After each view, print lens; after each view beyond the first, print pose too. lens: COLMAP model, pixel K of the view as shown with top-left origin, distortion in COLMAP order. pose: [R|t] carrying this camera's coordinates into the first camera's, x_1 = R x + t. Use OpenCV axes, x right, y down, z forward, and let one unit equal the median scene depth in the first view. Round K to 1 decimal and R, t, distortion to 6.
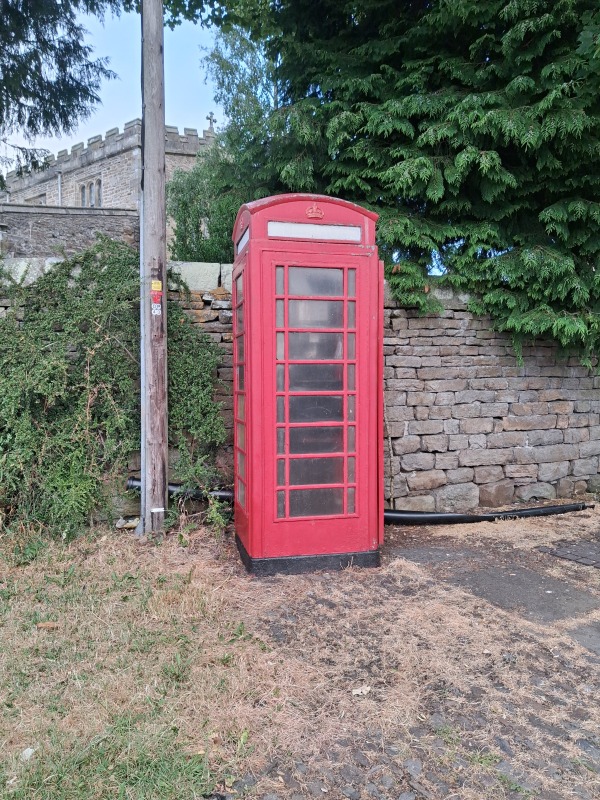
lens RADIAL K [[639.1, 0, 287.1], [0, 639.1, 414.6], [0, 0, 1]] dist [0.008737, -0.038740]
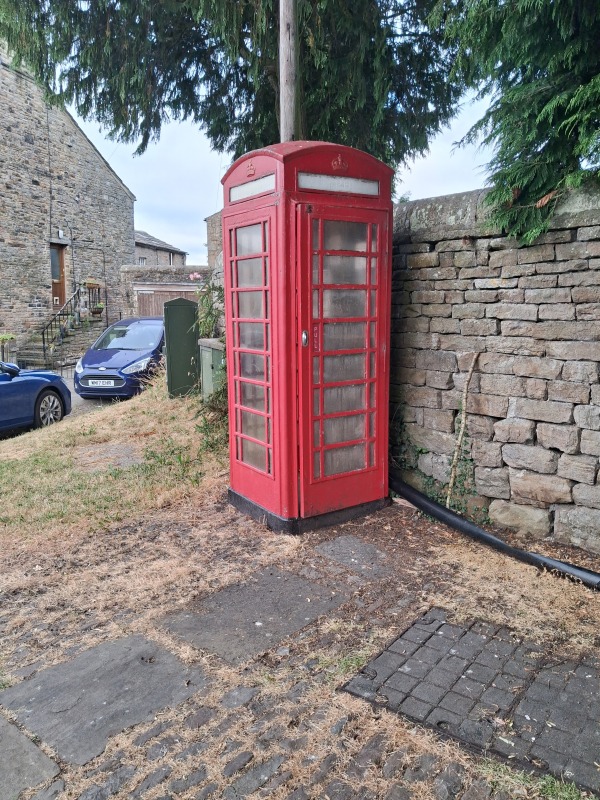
lens RADIAL K [[638.4, 0, 283.2], [0, 638.4, 400.6], [0, 0, 1]] dist [-0.004043, -0.014412]
pose [[0.313900, 0.151151, -0.937347, 0.882005], [-0.040431, 0.988479, 0.145857, -0.089910], [0.948595, -0.007887, 0.316395, 0.614115]]
